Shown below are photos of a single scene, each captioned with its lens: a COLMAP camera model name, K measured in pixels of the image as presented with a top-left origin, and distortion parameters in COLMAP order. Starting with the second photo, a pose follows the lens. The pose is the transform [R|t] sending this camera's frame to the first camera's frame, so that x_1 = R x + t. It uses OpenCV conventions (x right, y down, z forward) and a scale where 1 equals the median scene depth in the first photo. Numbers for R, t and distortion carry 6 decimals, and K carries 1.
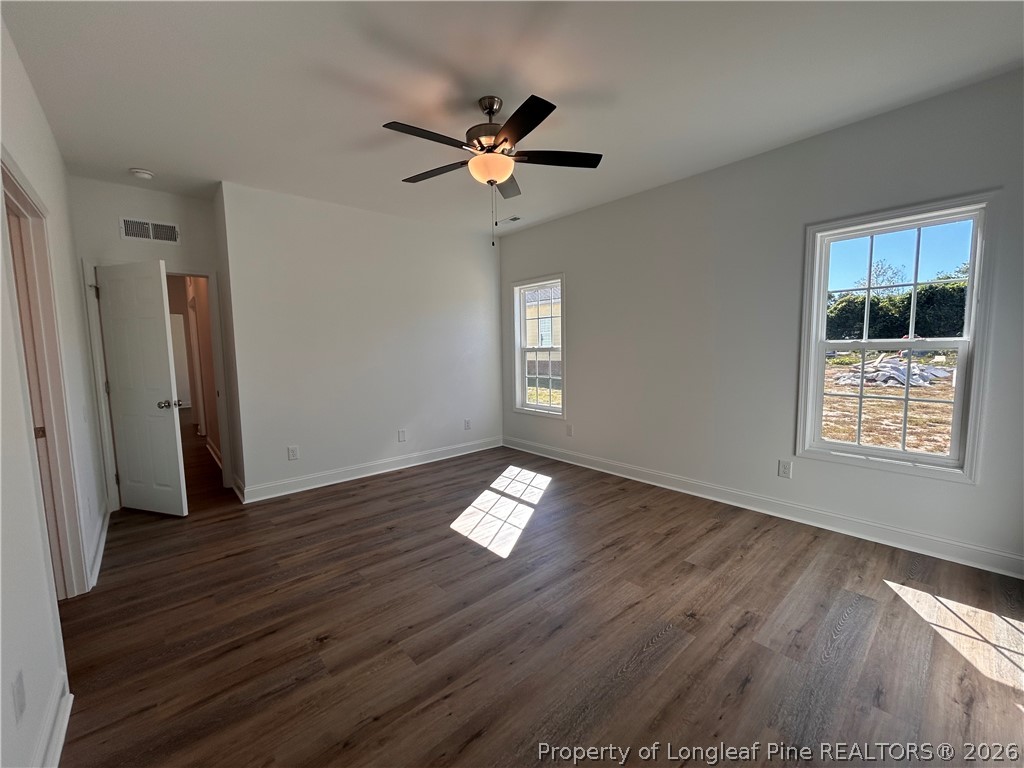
lens RADIAL K [[414.6, 0, 512.0], [0, 414.6, 384.0], [0, 0, 1]] dist [0.013448, -0.000235]
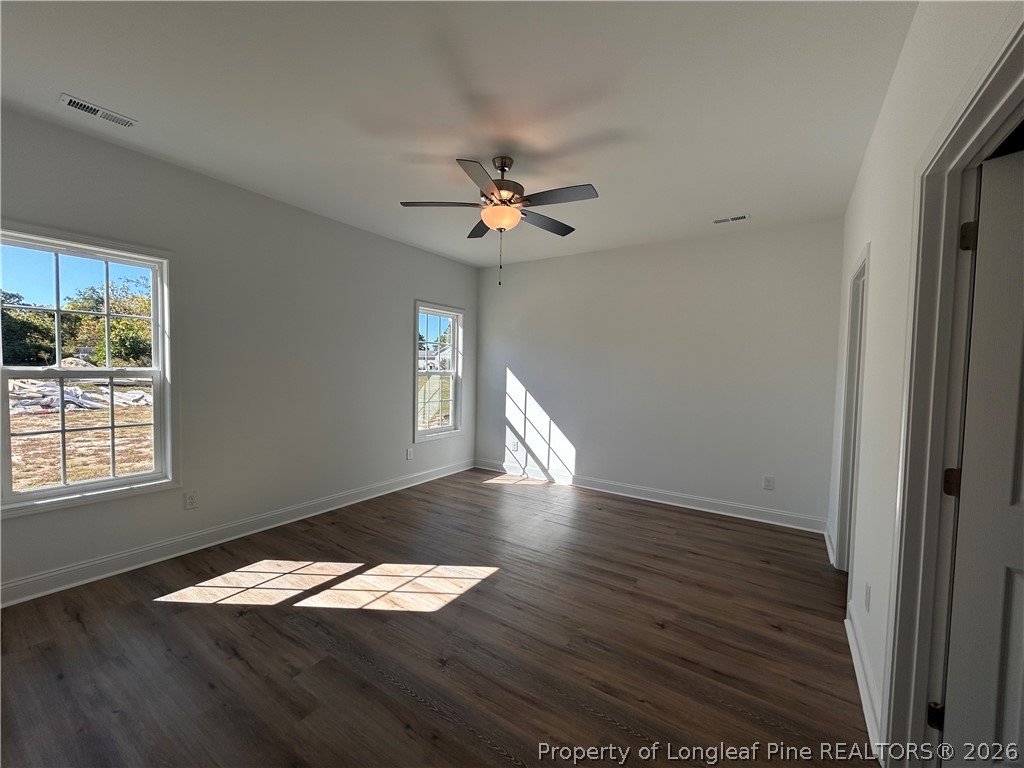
lens RADIAL K [[405.6, 0, 508.3], [0, 405.6, 375.9], [0, 0, 1]] dist [-0.009271, 0.000017]
pose [[-0.251392, 0.001993, 0.967883, -1.002026], [0.074584, 0.997064, 0.017319, -0.092370], [-0.965007, 0.076542, -0.250803, 1.141684]]
